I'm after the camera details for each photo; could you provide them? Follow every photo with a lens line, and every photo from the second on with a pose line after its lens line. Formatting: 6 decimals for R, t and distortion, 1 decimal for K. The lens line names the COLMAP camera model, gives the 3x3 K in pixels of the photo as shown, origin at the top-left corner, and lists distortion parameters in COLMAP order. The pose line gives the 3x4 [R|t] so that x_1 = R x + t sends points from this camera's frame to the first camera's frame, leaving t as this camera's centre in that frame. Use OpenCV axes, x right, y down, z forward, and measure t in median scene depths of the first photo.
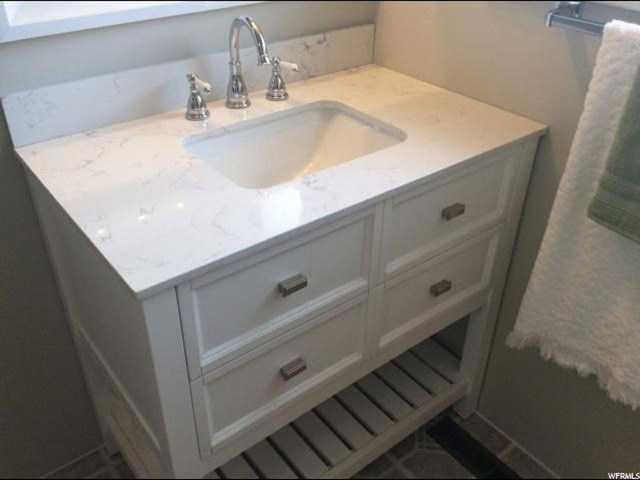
lens RADIAL K [[589.7, 0, 320.0], [0, 589.7, 240.0], [0, 0, 1]] dist [0.111114, -0.217113]
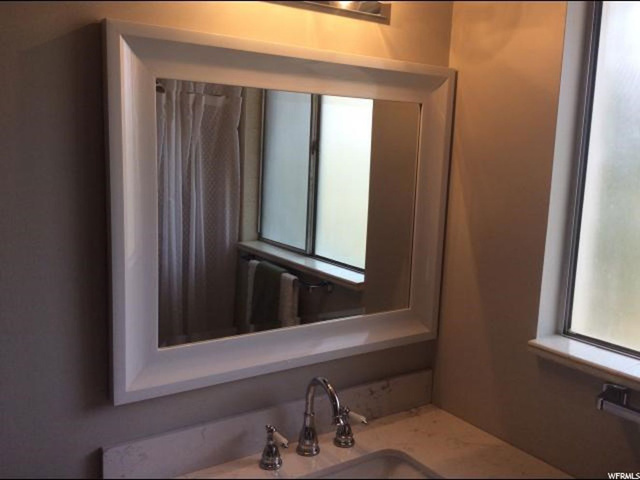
lens RADIAL K [[589.7, 0, 320.0], [0, 589.7, 240.0], [0, 0, 1]] dist [0.111114, -0.217113]
pose [[0.996655, 0.026023, -0.077466, -0.043842], [-0.056879, 0.901541, -0.428939, -0.112814], [0.058677, 0.431911, 0.900006, -0.124587]]
